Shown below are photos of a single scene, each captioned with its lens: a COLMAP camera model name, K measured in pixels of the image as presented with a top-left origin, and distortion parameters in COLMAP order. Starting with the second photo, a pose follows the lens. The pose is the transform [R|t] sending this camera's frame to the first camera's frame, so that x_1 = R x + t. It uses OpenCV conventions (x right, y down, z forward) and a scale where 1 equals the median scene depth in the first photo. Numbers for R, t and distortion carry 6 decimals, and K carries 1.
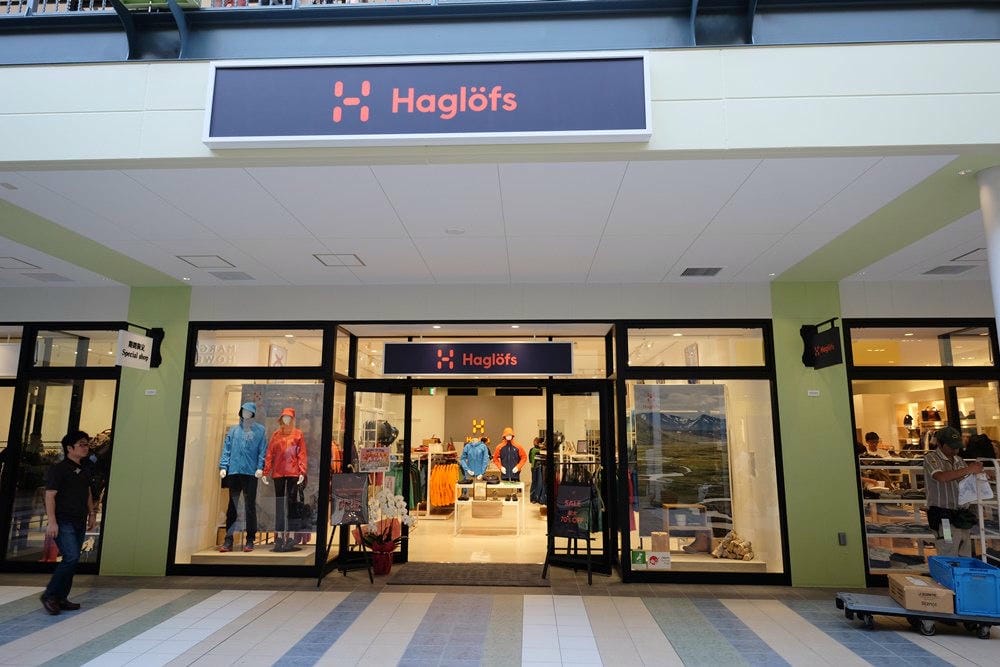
lens RADIAL K [[726.1, 0, 485.4], [0, 726.1, 298.1], [0, 0, 1]] dist [0.012836, 0.004725]
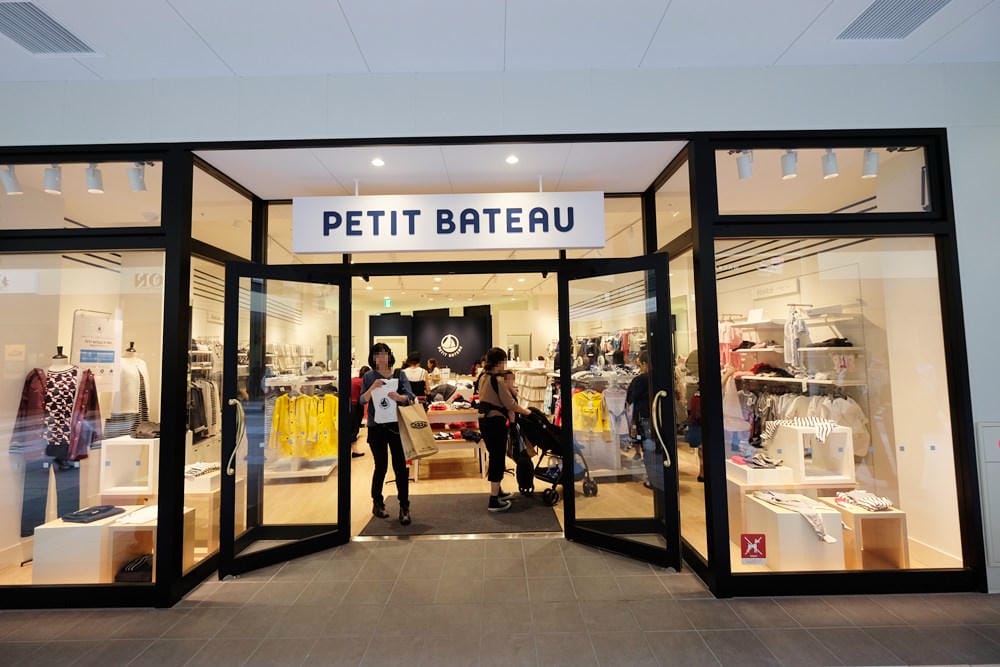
lens RADIAL K [[440.6, 0, 496.6], [0, 440.6, 328.2], [0, 0, 1]] dist [-0.000771, -0.000017]
pose [[0.997457, -0.021458, 0.067958, 0.001009], [0.012269, 0.991060, 0.132850, 0.127153], [-0.070201, -0.131678, 0.988804, 0.634235]]
